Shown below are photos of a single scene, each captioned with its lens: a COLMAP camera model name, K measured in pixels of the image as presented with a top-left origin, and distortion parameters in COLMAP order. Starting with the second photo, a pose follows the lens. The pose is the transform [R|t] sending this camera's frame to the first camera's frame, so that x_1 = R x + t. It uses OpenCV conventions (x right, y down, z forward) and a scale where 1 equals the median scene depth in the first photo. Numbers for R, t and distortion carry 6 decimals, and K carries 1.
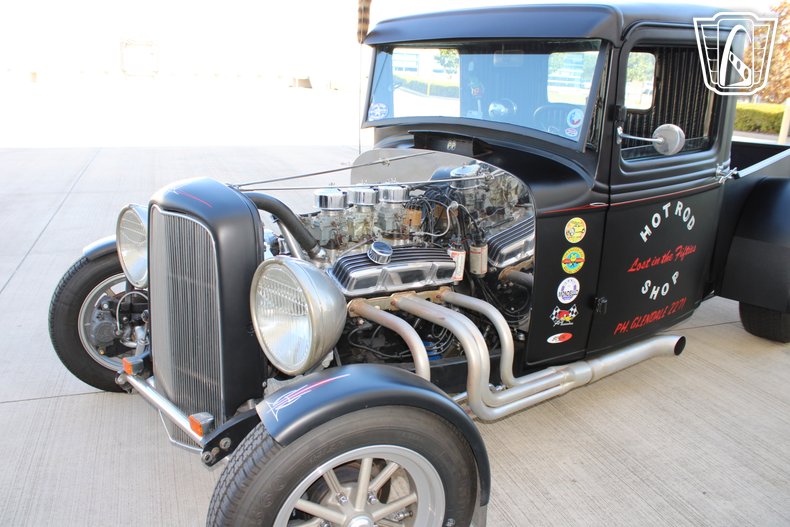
lens RADIAL K [[652.2, 0, 391.4], [0, 652.2, 262.4], [0, 0, 1]] dist [-0.163713, 0.139276]
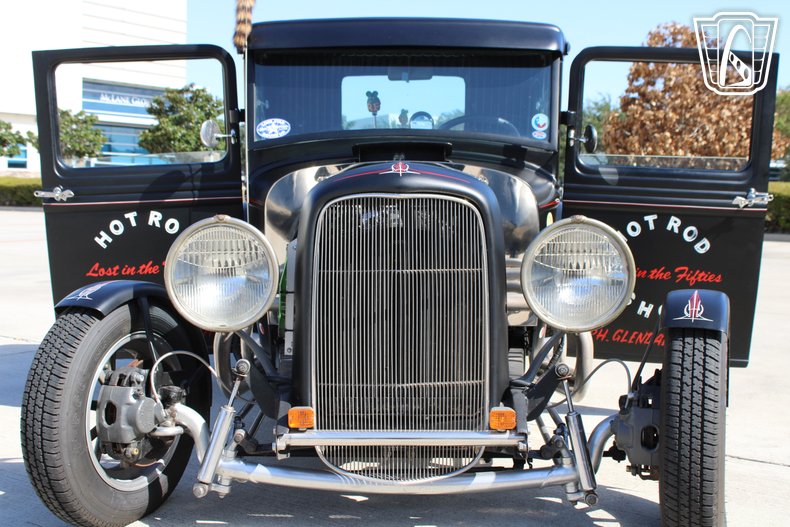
lens RADIAL K [[938.1, 0, 395.0], [0, 938.1, 263.5], [0, 0, 1]] dist [-0.077174, 0.078864]
pose [[0.688221, -0.080705, 0.720999, -0.969461], [0.204237, 0.975154, -0.085799, 0.089399], [-0.696161, 0.206303, 0.687604, 0.111565]]
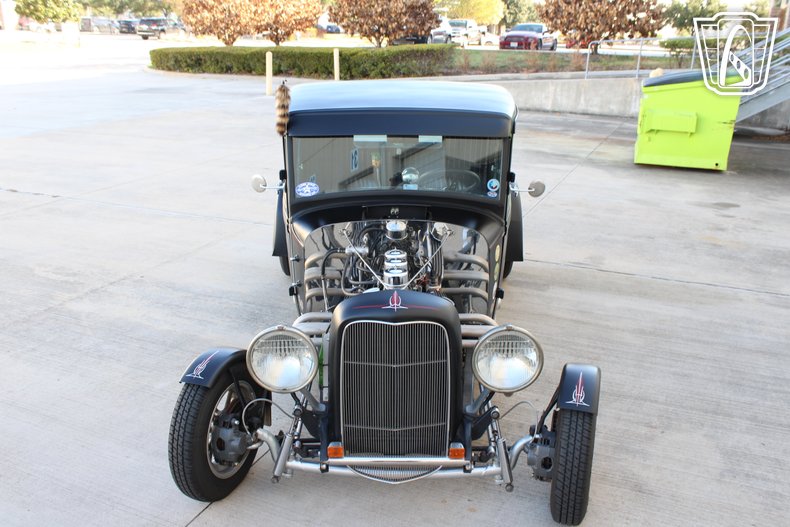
lens RADIAL K [[707.2, 0, 392.8], [0, 707.2, 264.6], [0, 0, 1]] dist [-0.144227, 0.127022]
pose [[0.687370, -0.257881, 0.678984, -1.013895], [0.204802, 0.965728, 0.159455, -0.331906], [-0.696834, 0.029453, 0.716627, -0.056509]]
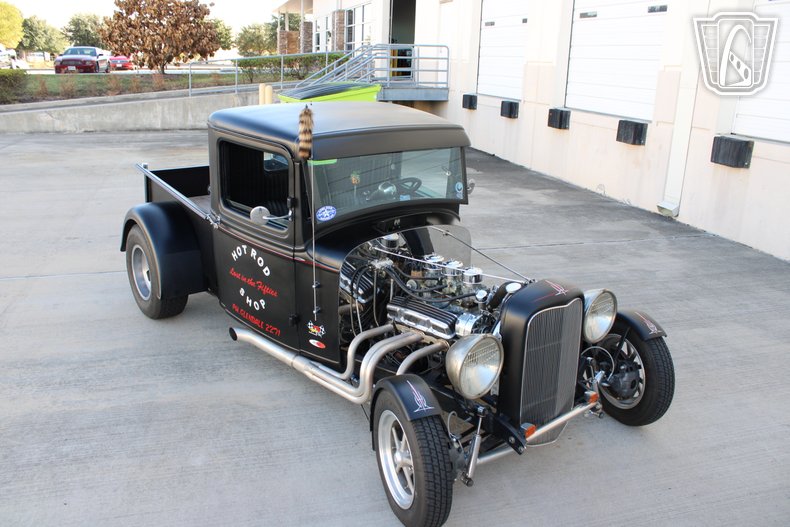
lens RADIAL K [[652.2, 0, 391.4], [0, 652.2, 262.4], [0, 0, 1]] dist [-0.163713, 0.139276]
pose [[0.072914, -0.332600, 0.940245, -1.419624], [0.242135, 0.920452, 0.306821, -0.592090], [-0.967499, 0.205295, 0.147648, 0.877052]]
